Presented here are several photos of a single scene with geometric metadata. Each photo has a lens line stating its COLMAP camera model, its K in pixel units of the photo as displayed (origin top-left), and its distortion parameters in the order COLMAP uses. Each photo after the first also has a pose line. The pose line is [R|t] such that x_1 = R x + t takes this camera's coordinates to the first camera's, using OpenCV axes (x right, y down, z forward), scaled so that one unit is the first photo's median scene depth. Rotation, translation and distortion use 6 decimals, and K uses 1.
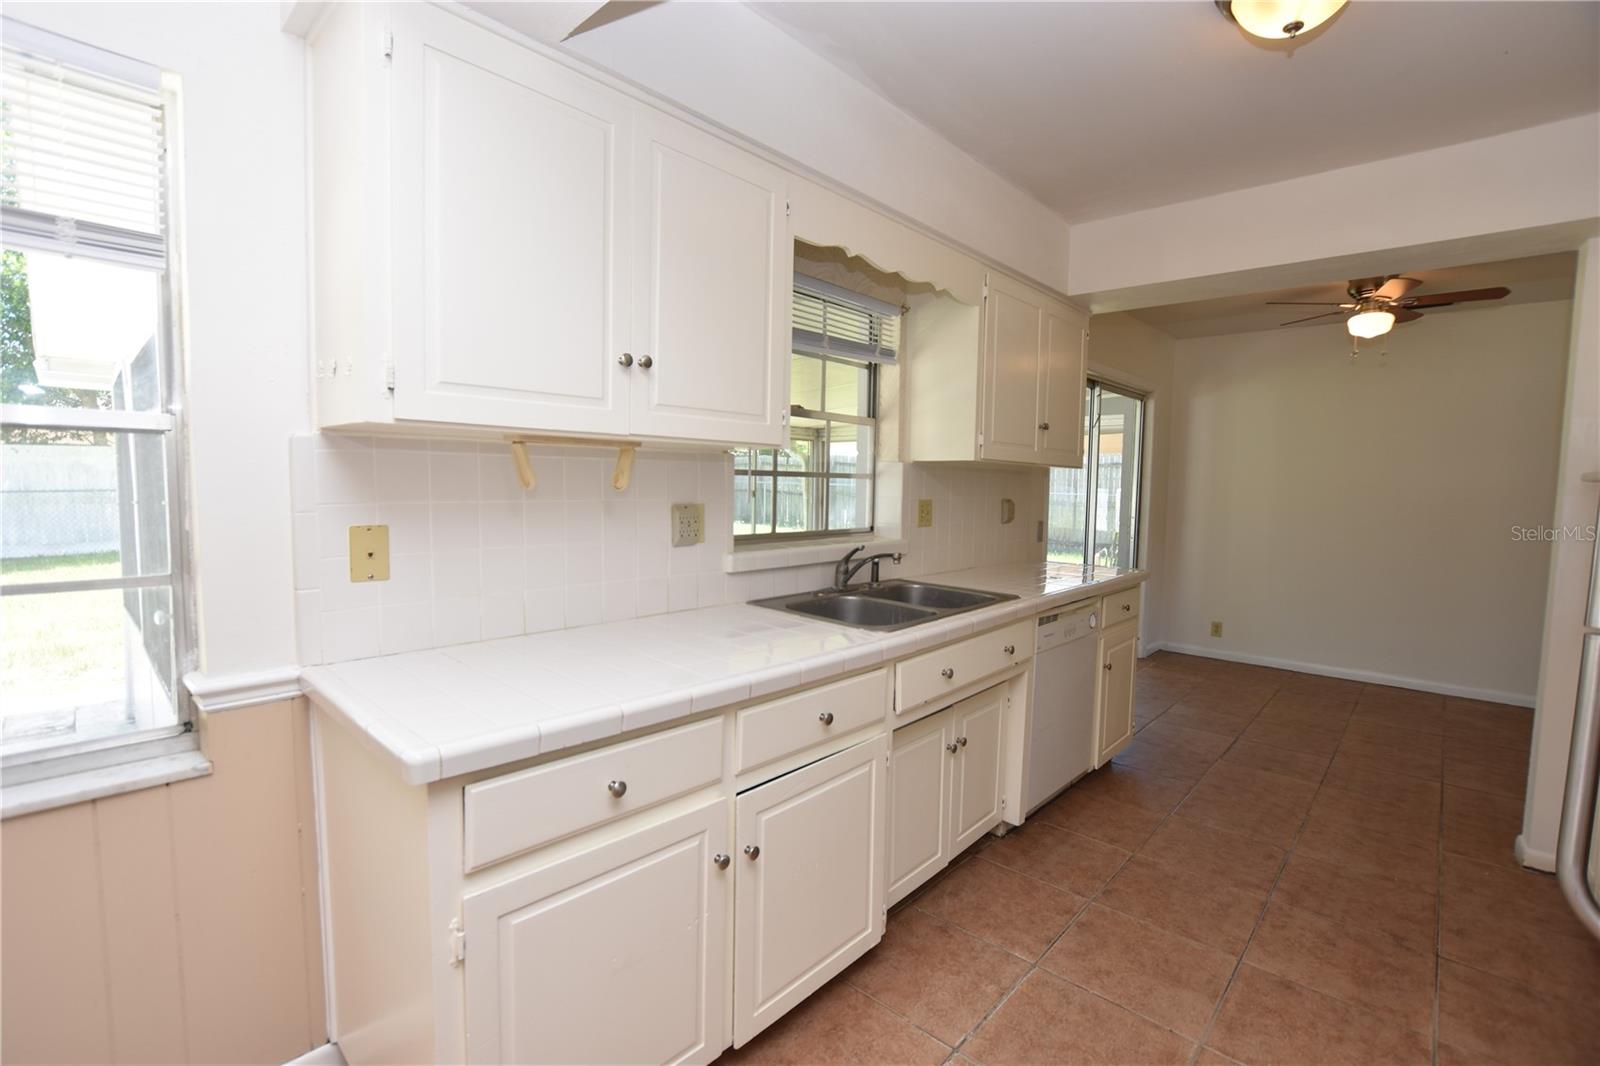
lens RADIAL K [[724.2, 0, 797.9], [0, 724.2, 532.8], [0, 0, 1]] dist [-0.020161, 0.003588]
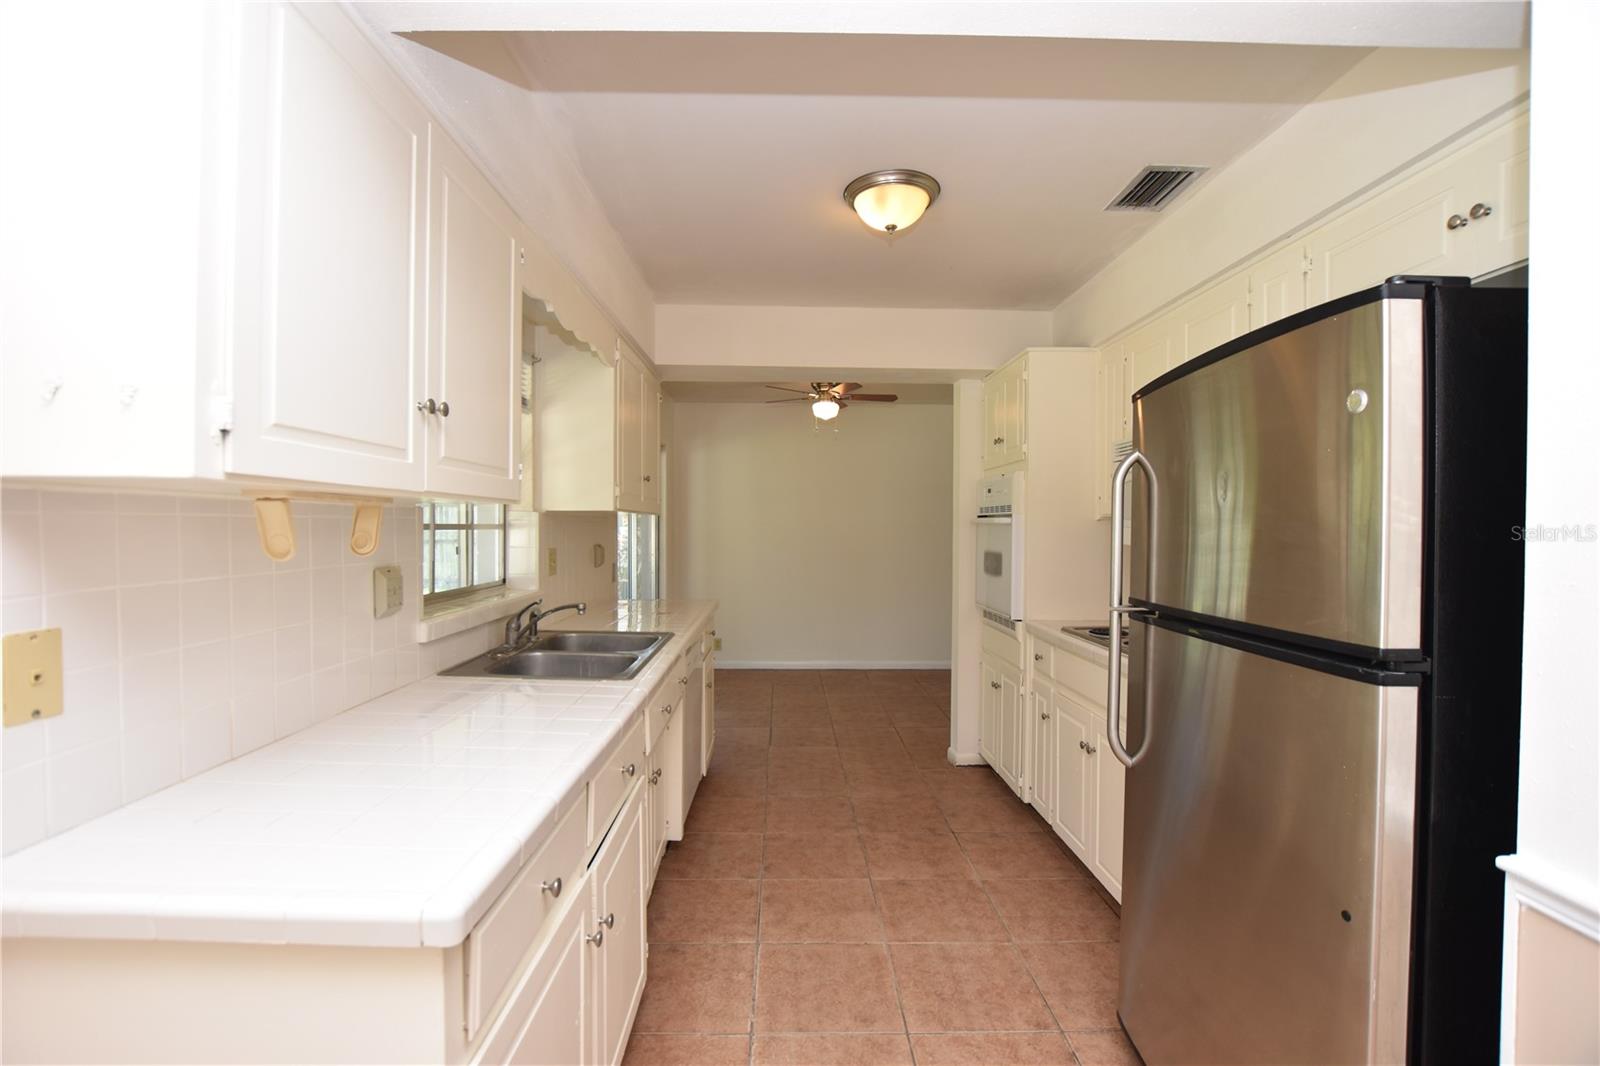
lens RADIAL K [[716.0, 0, 800.0], [0, 716.0, 533.0], [0, 0, 1]] dist [-0.020114, 0.004165]
pose [[0.724730, -0.022026, 0.688681, -0.351916], [0.057070, 0.997974, -0.028140, -0.026600], [-0.686666, 0.059697, 0.724518, 0.060586]]
